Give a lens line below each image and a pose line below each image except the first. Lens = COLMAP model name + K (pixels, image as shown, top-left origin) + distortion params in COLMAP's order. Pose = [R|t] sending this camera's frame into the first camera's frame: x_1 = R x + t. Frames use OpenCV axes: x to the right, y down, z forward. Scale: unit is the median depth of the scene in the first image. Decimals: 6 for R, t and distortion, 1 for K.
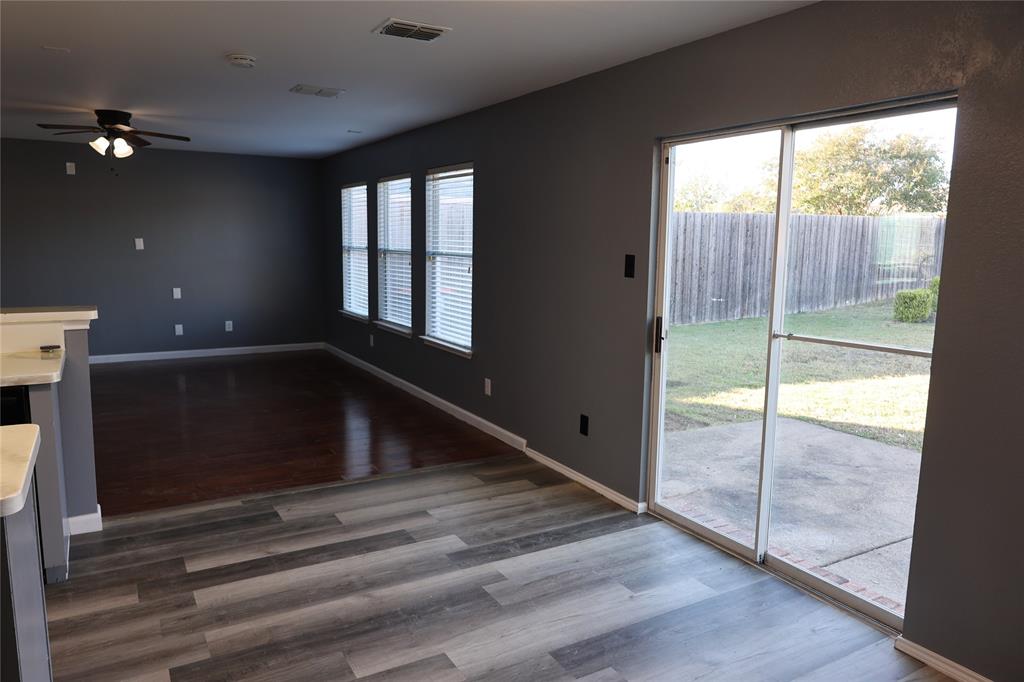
lens RADIAL K [[702.9, 0, 512.0], [0, 702.9, 341.0], [0, 0, 1]] dist [0.001627, -0.000019]
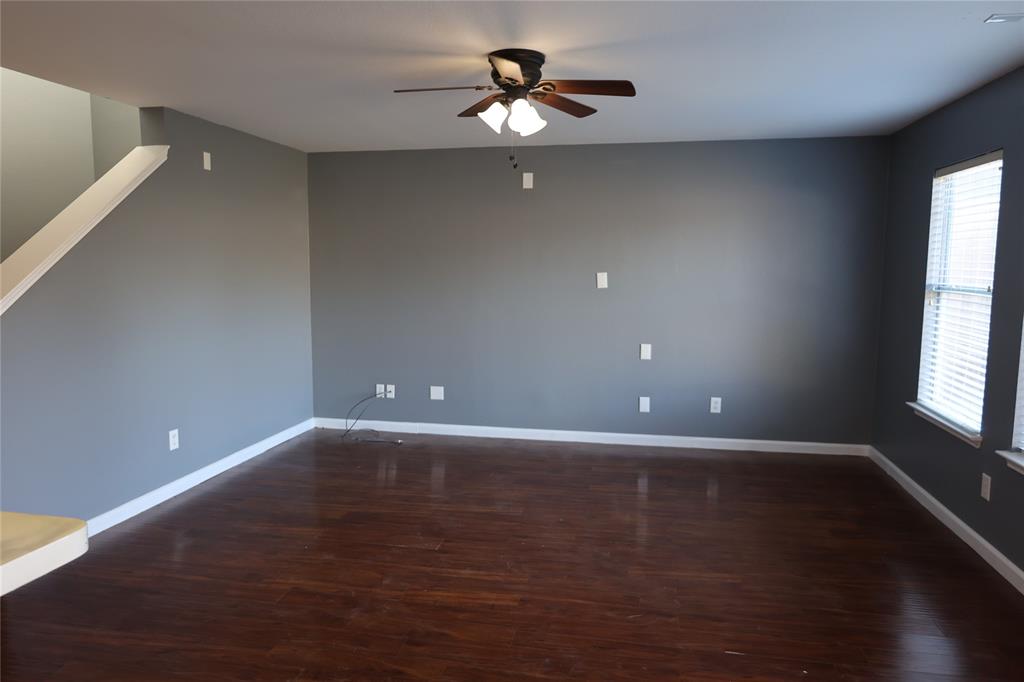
lens RADIAL K [[702.9, 0, 512.0], [0, 702.9, 341.0], [0, 0, 1]] dist [0.001627, -0.000019]
pose [[0.749948, 0.060406, -0.658733, -0.123215], [-0.086405, 0.996235, -0.007015, -0.062051], [0.655830, 0.062179, 0.752344, 0.397049]]
